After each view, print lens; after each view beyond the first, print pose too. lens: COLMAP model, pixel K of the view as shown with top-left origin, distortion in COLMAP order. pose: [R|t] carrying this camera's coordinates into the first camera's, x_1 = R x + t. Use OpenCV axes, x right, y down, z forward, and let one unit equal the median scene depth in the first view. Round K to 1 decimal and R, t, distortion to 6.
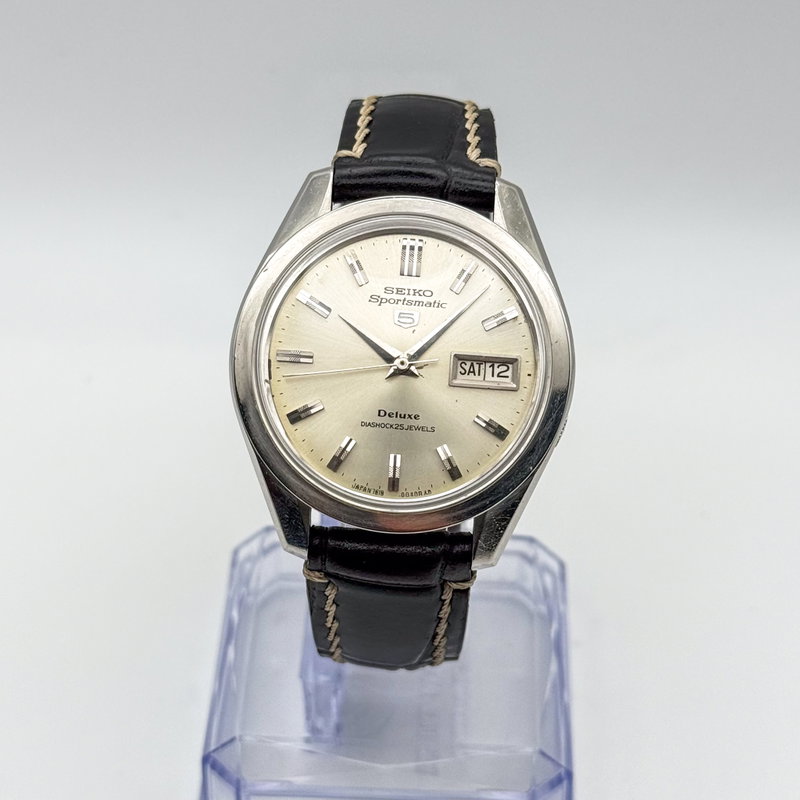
lens RADIAL K [[1900.8, 0, 400.0], [0, 1900.8, 400.0], [0, 0, 1]] dist [-0.009362, 0.403190]
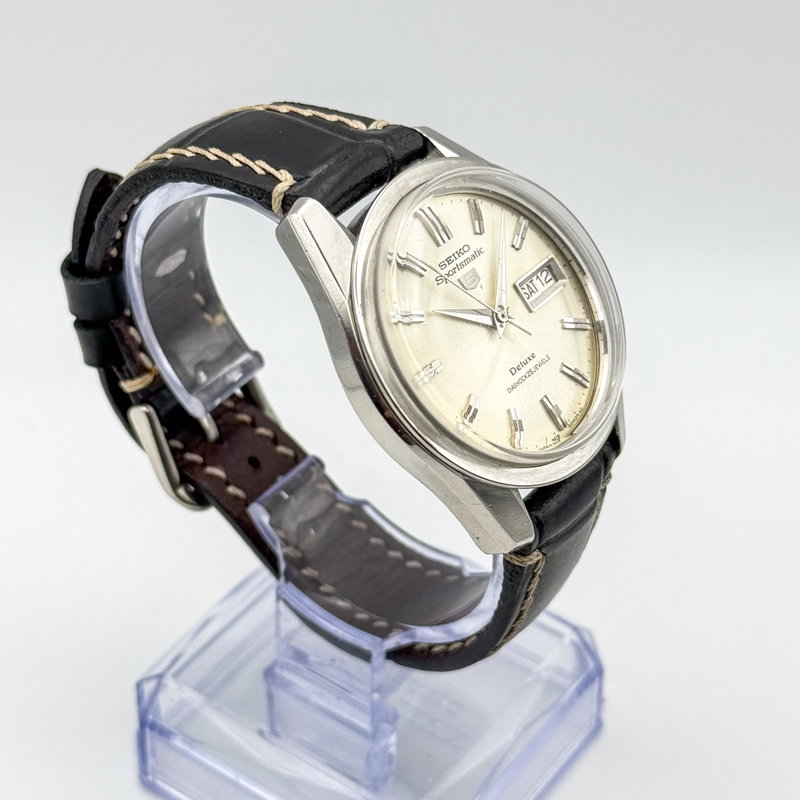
lens RADIAL K [[1900.8, 0, 400.0], [0, 1900.8, 400.0], [0, 0, 1]] dist [-0.009362, 0.403190]
pose [[0.550418, -0.535928, 0.640173, -0.669555], [0.548151, 0.810337, 0.207085, -0.213413], [-0.629738, 0.236928, 0.739794, 0.318551]]
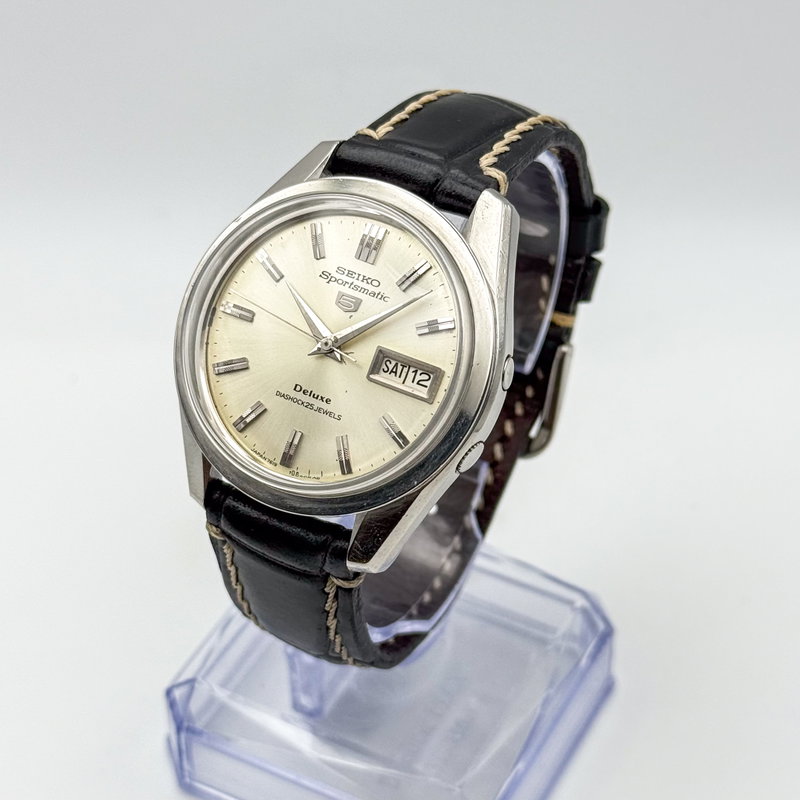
lens RADIAL K [[1900.8, 0, 400.0], [0, 1900.8, 400.0], [0, 0, 1]] dist [-0.009362, 0.403190]
pose [[0.900009, 0.264984, -0.346075, 0.380390], [-0.270772, 0.962095, 0.032486, -0.033412], [0.341566, 0.064470, 0.937644, 0.091356]]
